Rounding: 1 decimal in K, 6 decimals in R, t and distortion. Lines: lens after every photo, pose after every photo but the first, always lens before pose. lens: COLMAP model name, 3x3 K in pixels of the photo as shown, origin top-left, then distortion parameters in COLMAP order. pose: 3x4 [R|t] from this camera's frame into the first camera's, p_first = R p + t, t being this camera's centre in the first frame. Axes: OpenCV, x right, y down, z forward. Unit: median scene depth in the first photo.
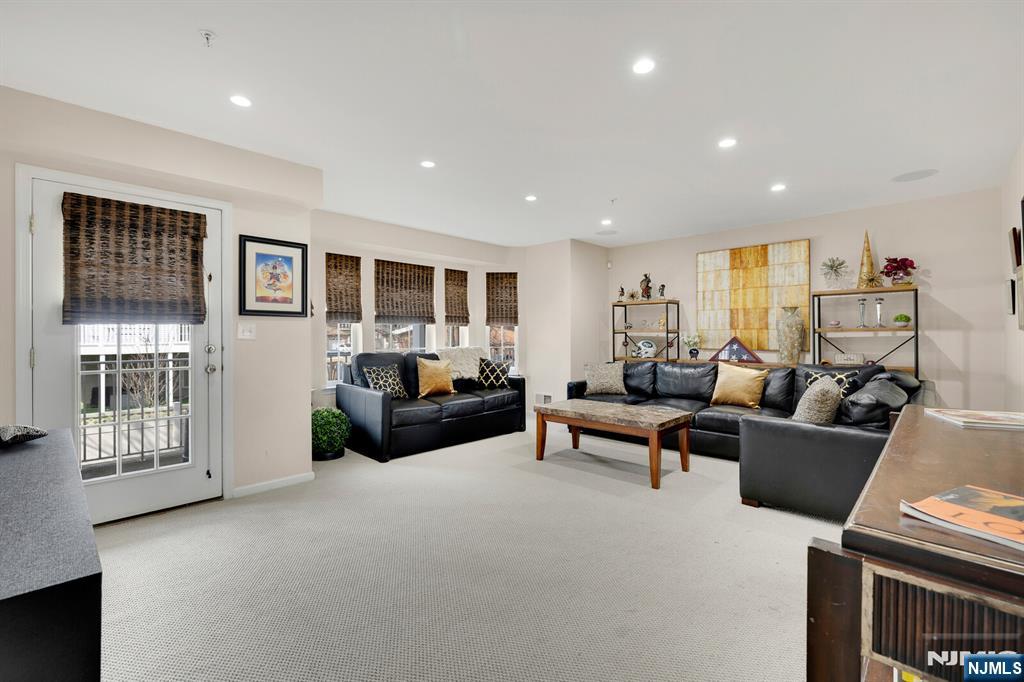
lens RADIAL K [[443.9, 0, 508.6], [0, 443.9, 337.9], [0, 0, 1]] dist [-0.003816, -0.000886]
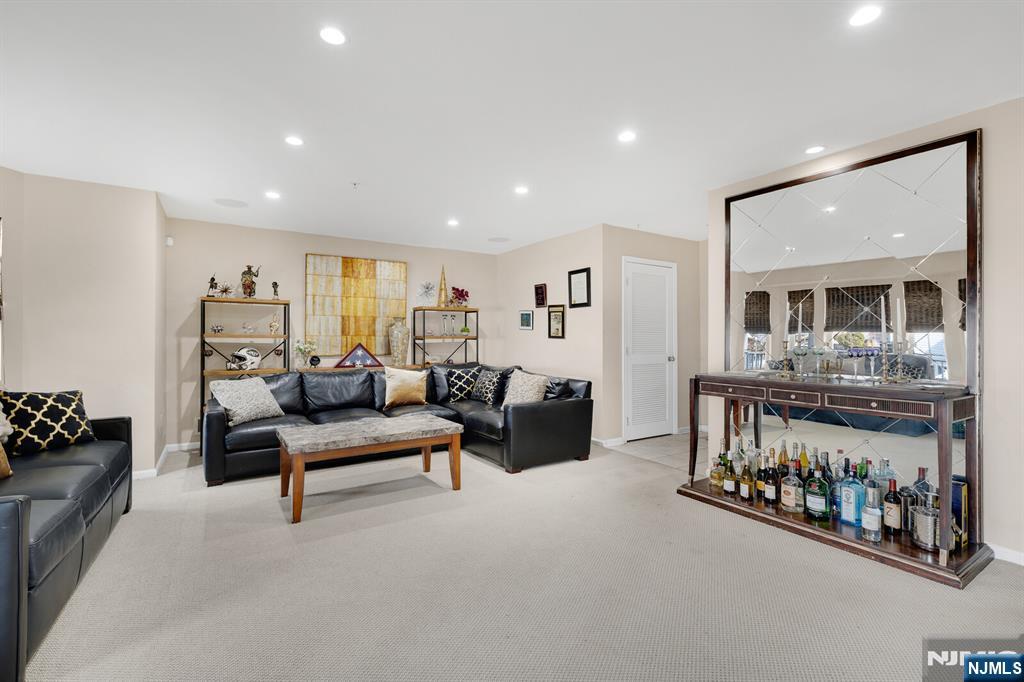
lens RADIAL K [[443.9, 0, 509.9], [0, 443.9, 339.7], [0, 0, 1]] dist [-0.003816, -0.000886]
pose [[0.241048, 0.002356, 0.970510, -0.411071], [0.007613, 0.999962, -0.004318, -0.002950], [-0.970483, 0.008429, 0.241021, 0.401404]]
